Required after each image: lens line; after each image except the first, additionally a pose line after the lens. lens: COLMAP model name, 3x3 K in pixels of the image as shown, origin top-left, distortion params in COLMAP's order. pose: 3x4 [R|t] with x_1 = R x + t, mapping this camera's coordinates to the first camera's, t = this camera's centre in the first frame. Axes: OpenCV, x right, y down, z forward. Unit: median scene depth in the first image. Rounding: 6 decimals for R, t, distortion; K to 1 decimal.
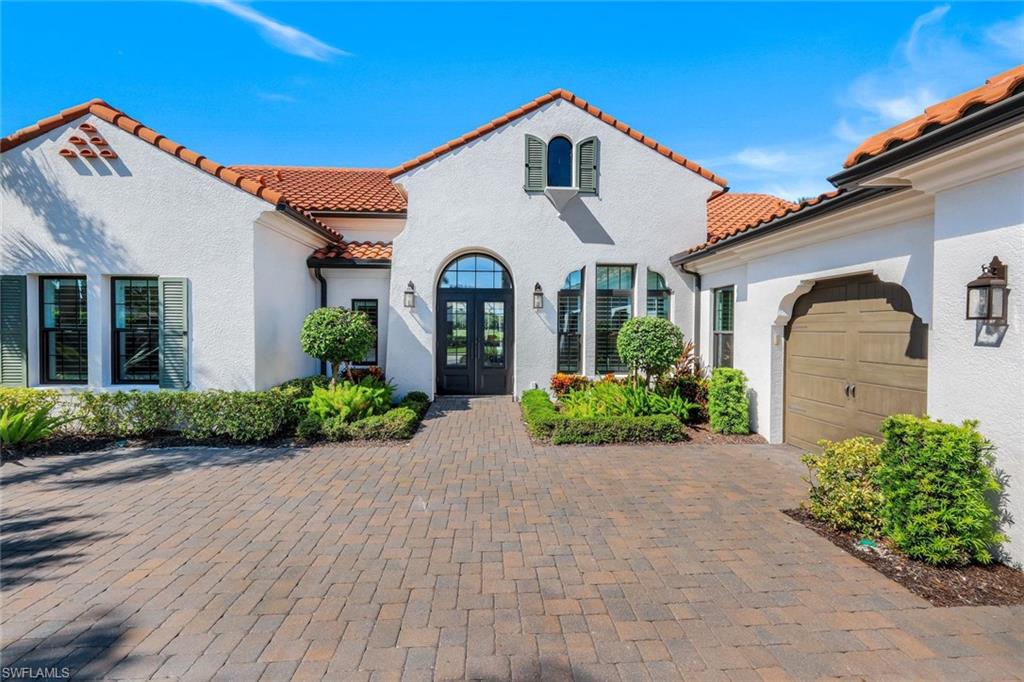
lens RADIAL K [[440.6, 0, 511.0], [0, 440.6, 332.2], [0, 0, 1]] dist [0.001240, 0.000142]
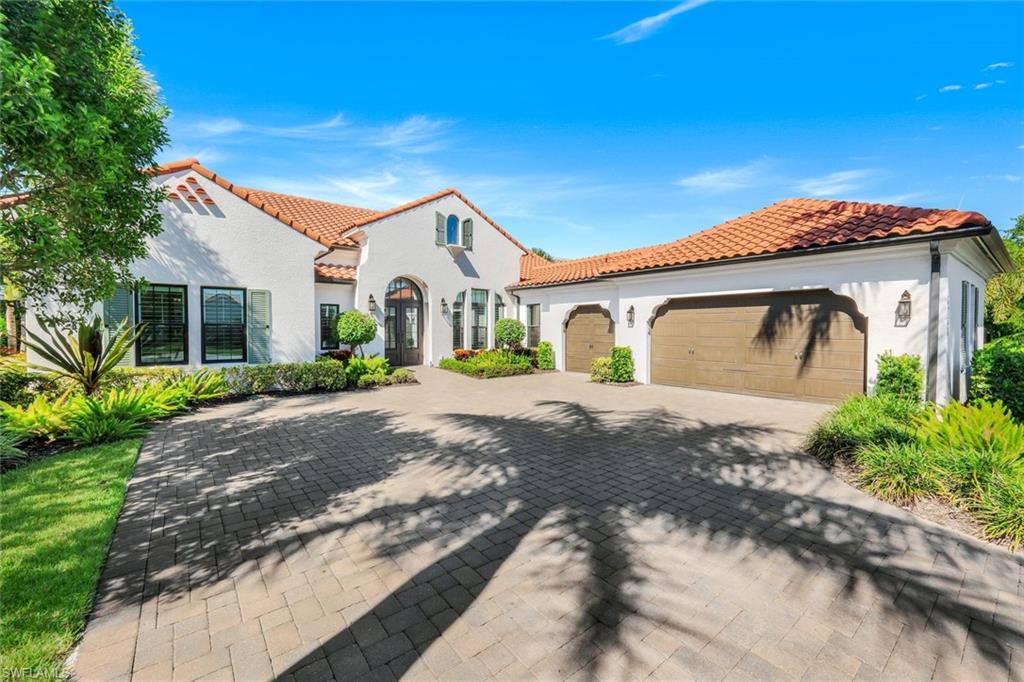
lens RADIAL K [[415.5, 0, 510.7], [0, 415.5, 327.1], [0, 0, 1]] dist [-0.000281, -0.000322]
pose [[0.815626, -0.003301, 0.578571, -0.707517], [0.007897, 0.999954, -0.005428, 0.014198], [-0.578526, 0.008997, 0.815614, -0.513710]]
